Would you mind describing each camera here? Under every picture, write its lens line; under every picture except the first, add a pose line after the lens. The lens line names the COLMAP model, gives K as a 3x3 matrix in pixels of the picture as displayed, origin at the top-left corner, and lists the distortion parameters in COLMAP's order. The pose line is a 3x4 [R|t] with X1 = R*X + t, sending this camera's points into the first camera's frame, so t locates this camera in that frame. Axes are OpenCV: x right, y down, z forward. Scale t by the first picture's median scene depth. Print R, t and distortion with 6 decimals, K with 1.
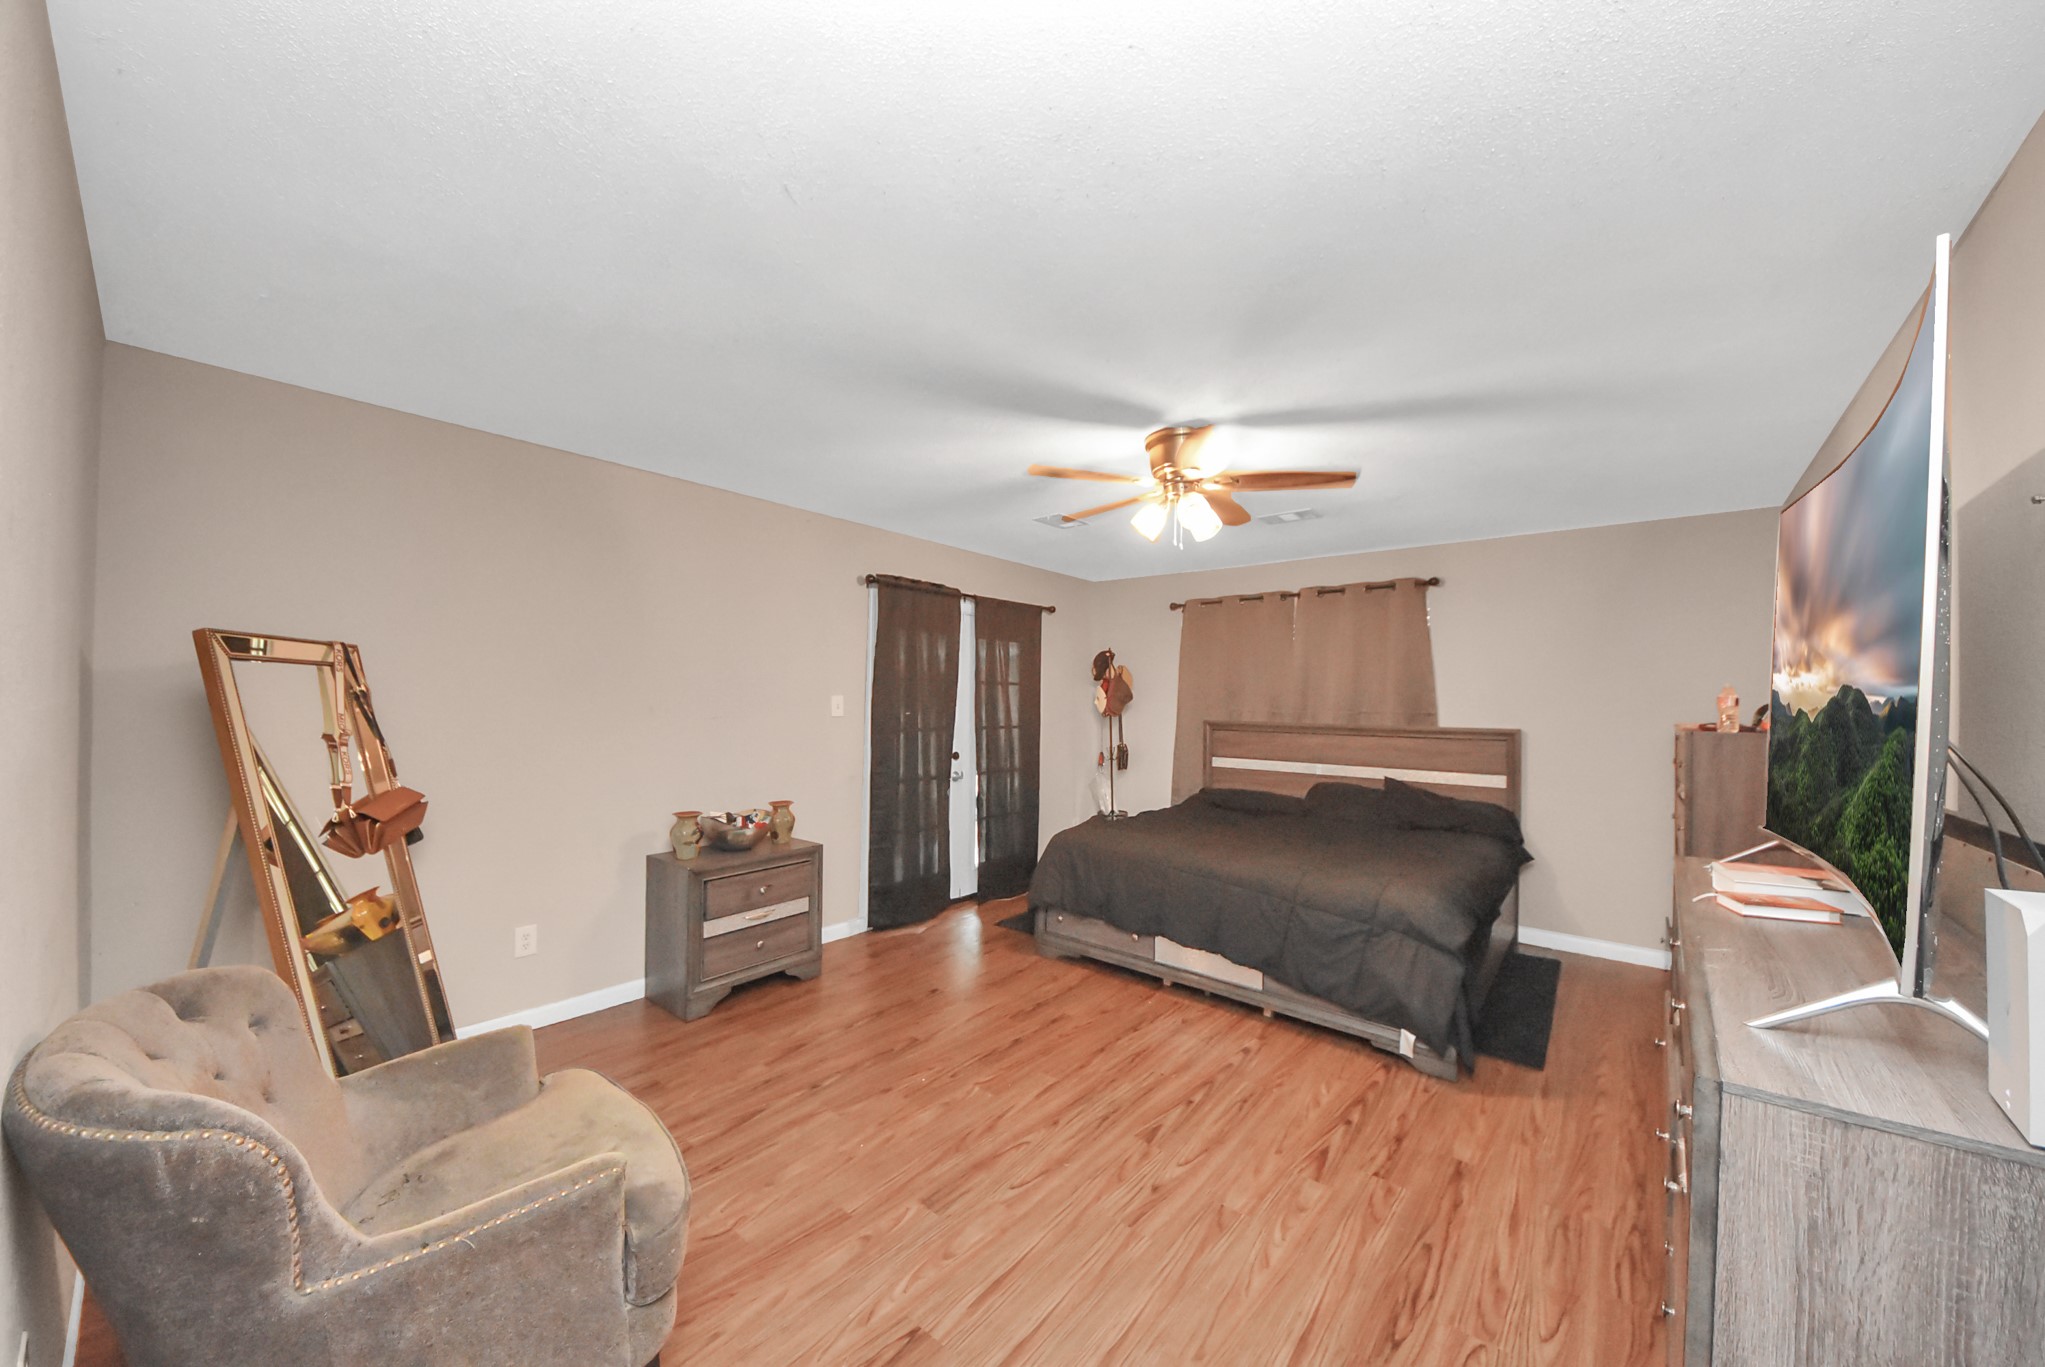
lens RADIAL K [[735.4, 0, 1033.6], [0, 735.4, 706.2], [0, 0, 1]] dist [0.015561, -0.014056]
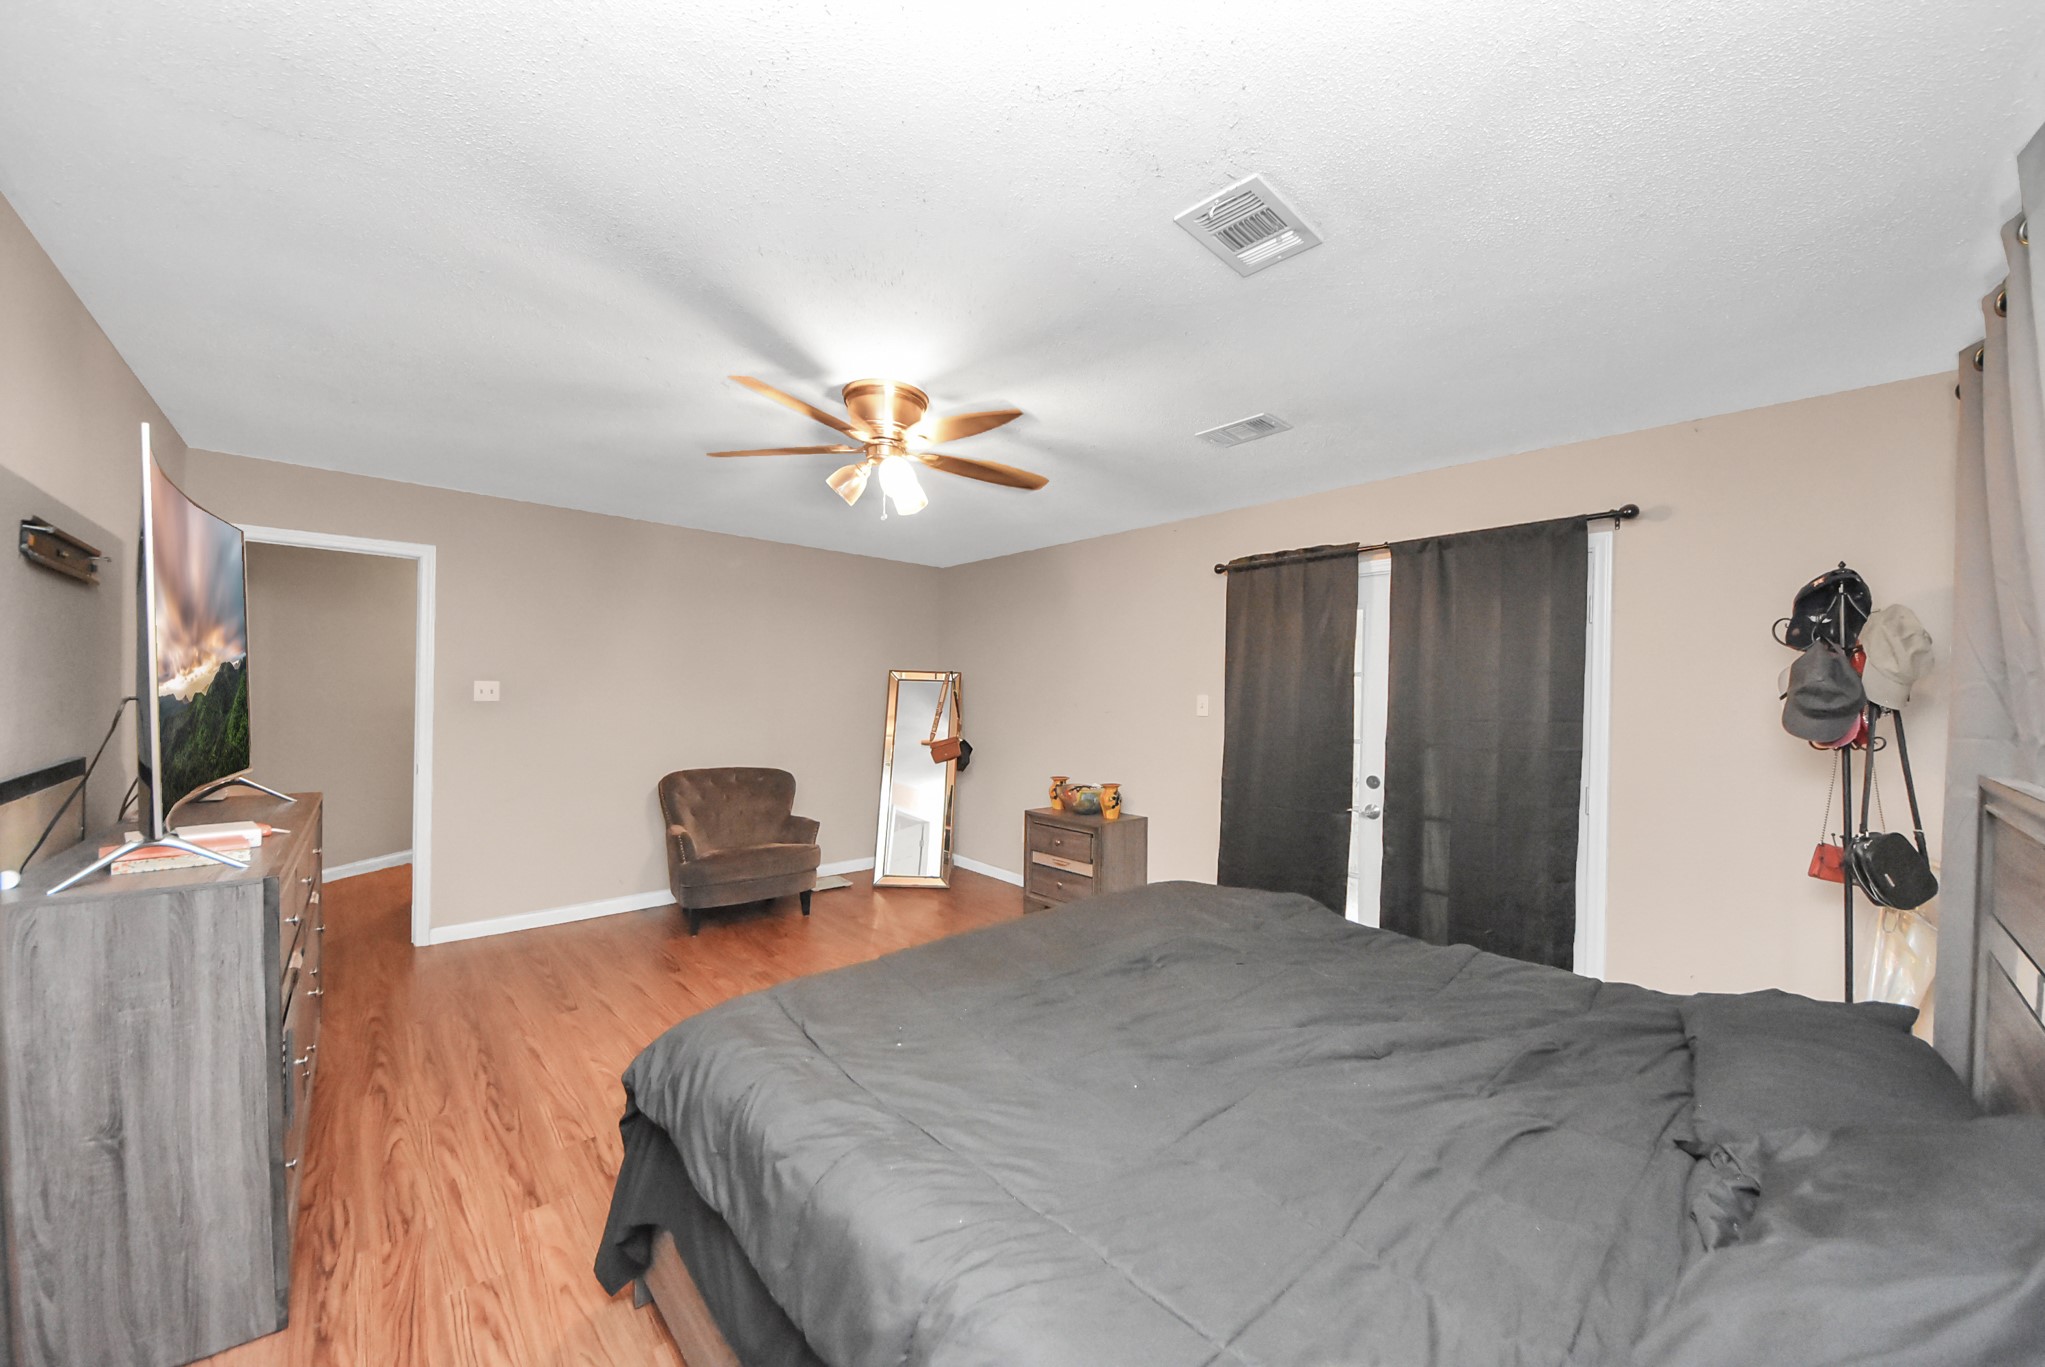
lens RADIAL K [[735.4, 0, 1033.6], [0, 735.4, 706.2], [0, 0, 1]] dist [0.015561, -0.014056]
pose [[-0.139768, -0.000823, -0.990184, 1.314769], [-0.024536, 0.999695, 0.002633, 0.006994], [0.989880, 0.024663, -0.139746, 1.628912]]
